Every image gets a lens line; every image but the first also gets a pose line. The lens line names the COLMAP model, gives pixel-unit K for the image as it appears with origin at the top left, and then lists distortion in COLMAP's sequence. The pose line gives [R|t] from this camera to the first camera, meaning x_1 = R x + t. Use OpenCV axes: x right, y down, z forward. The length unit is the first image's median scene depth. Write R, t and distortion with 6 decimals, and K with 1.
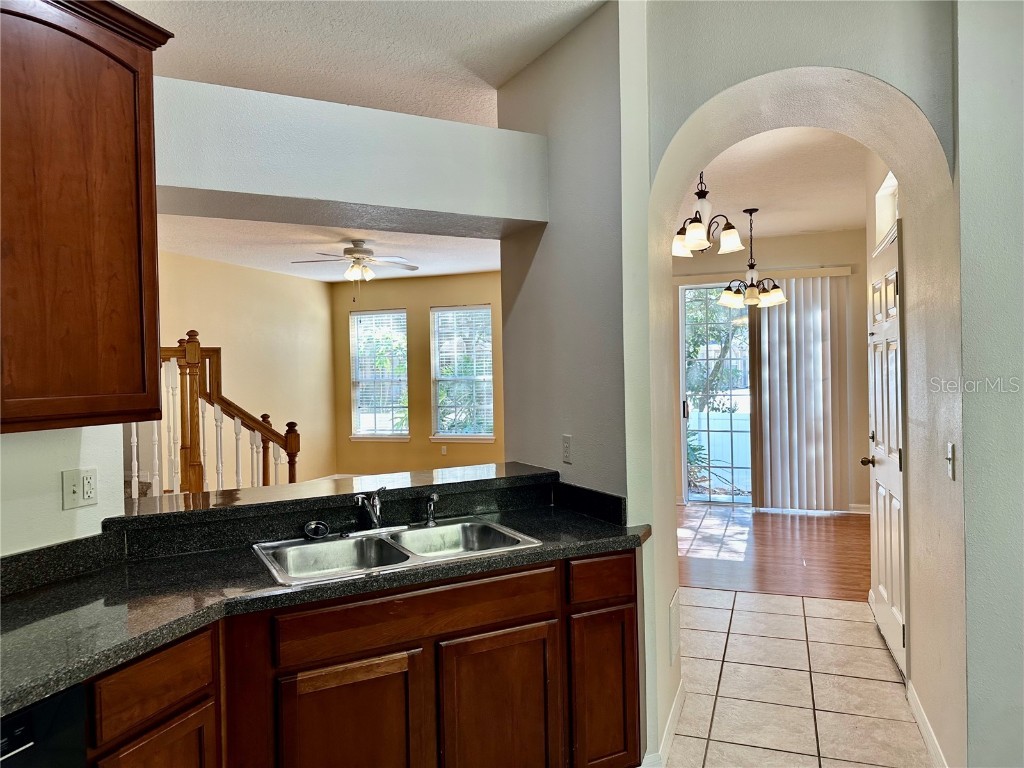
lens RADIAL K [[723.1, 0, 513.0], [0, 723.1, 378.6], [0, 0, 1]] dist [0.034898, -0.039624]
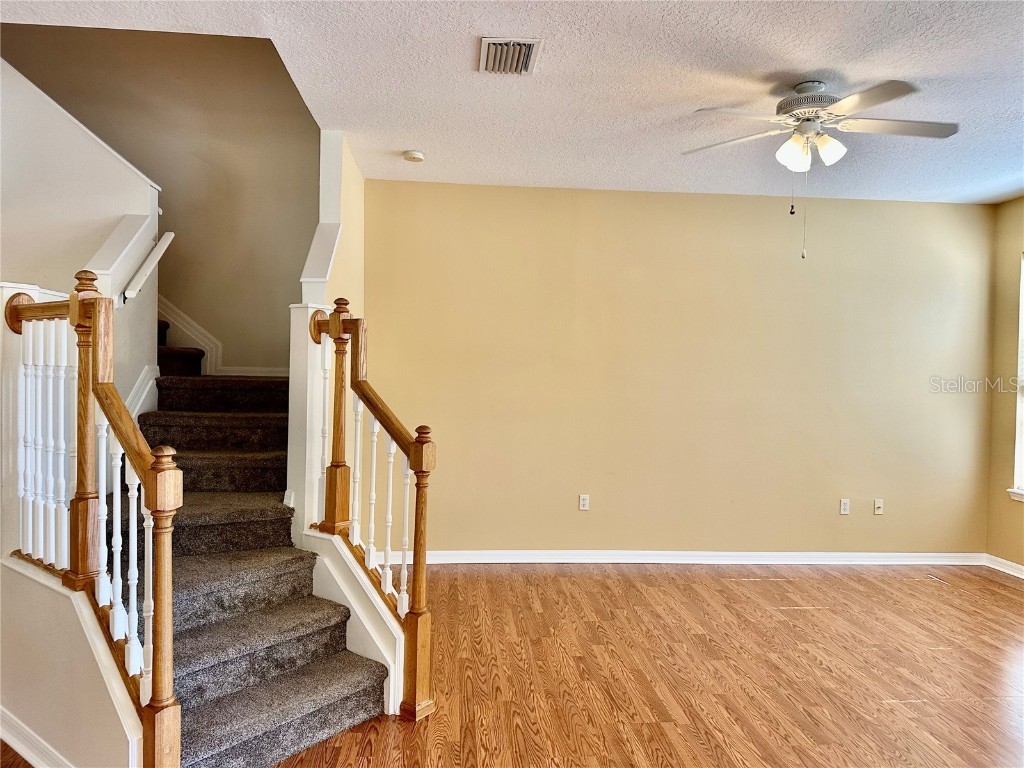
lens RADIAL K [[732.0, 0, 512.0], [0, 732.0, 384.0], [0, 0, 1]] dist [-0.001764, -0.000680]
pose [[0.422351, 0.053214, -0.904869, 0.167945], [-0.040109, 0.998395, 0.039993, -0.006408], [0.905545, 0.019402, 0.423807, 0.730467]]
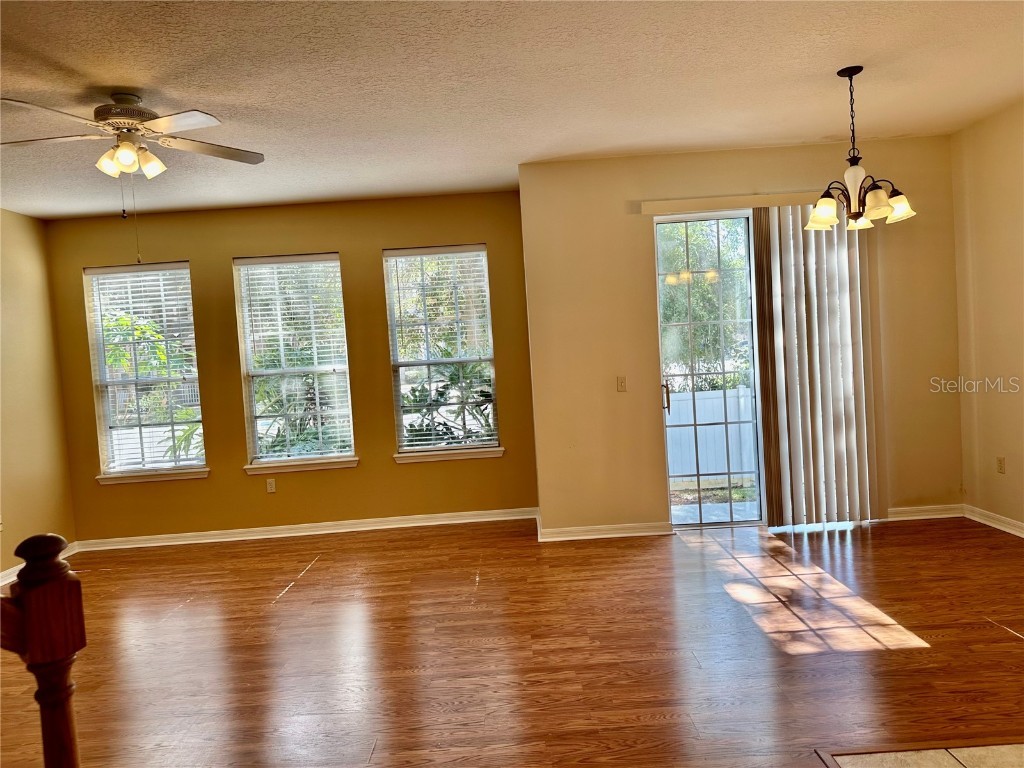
lens RADIAL K [[720.3, 0, 527.2], [0, 720.3, 390.8], [0, 0, 1]] dist [0.035352, -0.058394]
pose [[0.932341, -0.057639, 0.356956, -0.169661], [0.048272, 0.998217, 0.035102, 0.007969], [-0.358343, -0.015496, 0.933461, 0.514245]]
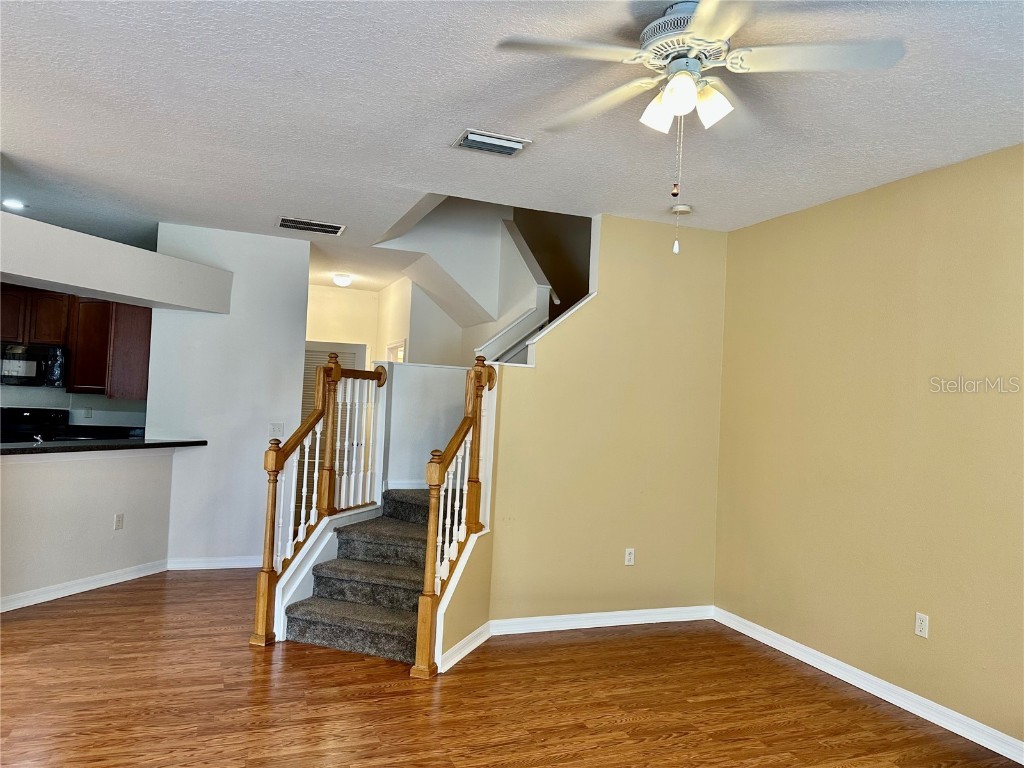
lens RADIAL K [[709.0, 0, 489.7], [0, 709.0, 384.4], [0, 0, 1]] dist [0.029897, -0.004567]
pose [[-0.749791, -0.031065, -0.660945, 0.077575], [-0.037466, 0.999288, -0.004466, -0.013833], [0.660614, 0.021415, -0.750421, 1.393361]]
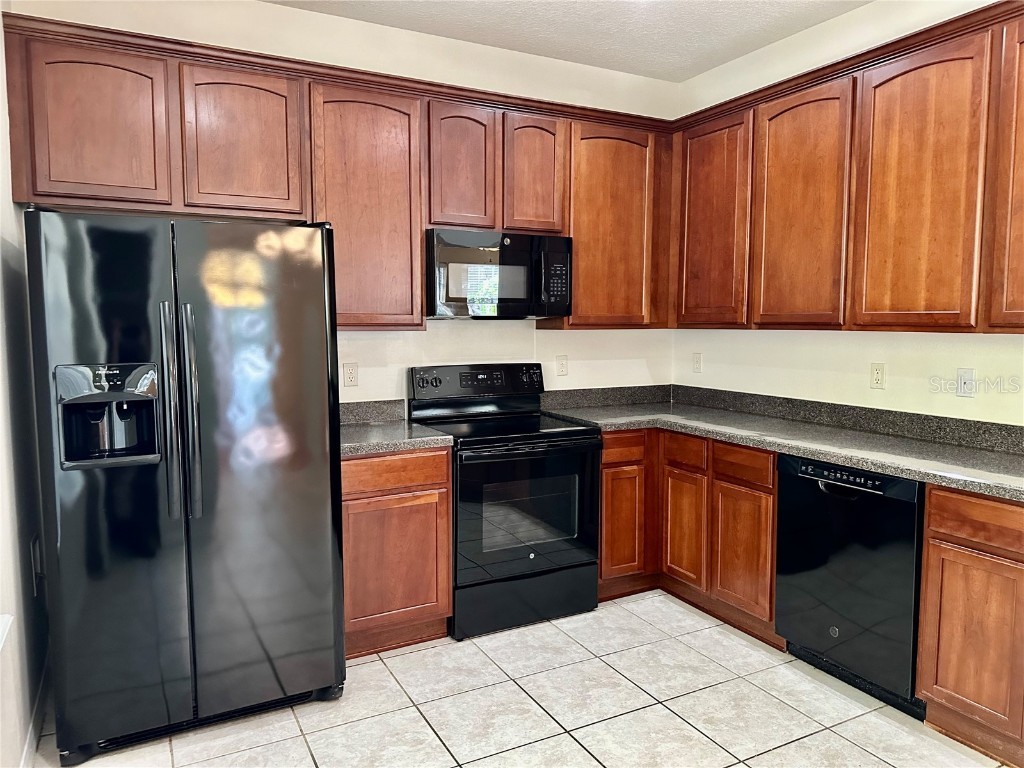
lens RADIAL K [[723.8, 0, 506.8], [0, 723.8, 382.4], [0, 0, 1]] dist [0.032237, -0.032779]
pose [[-0.666863, 0.094823, -0.739123, 0.298026], [0.013896, 0.993281, 0.114892, -0.003327], [0.745051, 0.066347, -0.663700, 0.340975]]
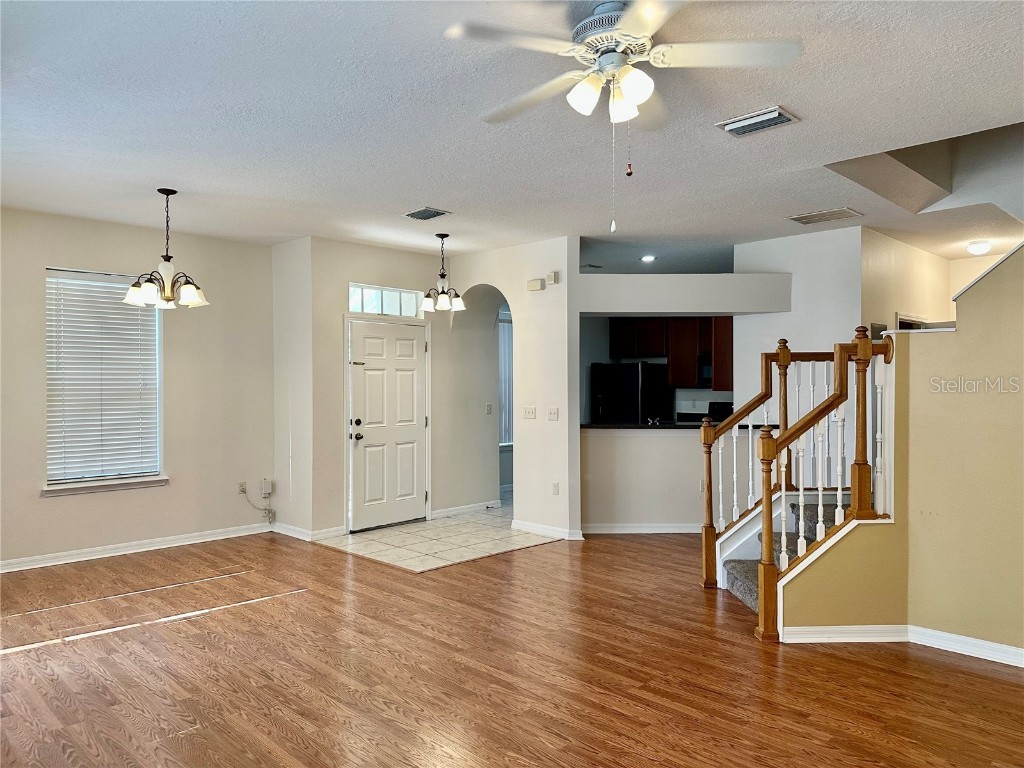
lens RADIAL K [[705.9, 0, 526.5], [0, 705.9, 383.8], [0, 0, 1]] dist [0.001557, -0.000582]
pose [[-0.915141, 0.023954, 0.402421, -0.367560], [0.026569, 0.999647, 0.000918, -0.001400], [-0.402256, 0.011532, -0.915454, 1.575607]]
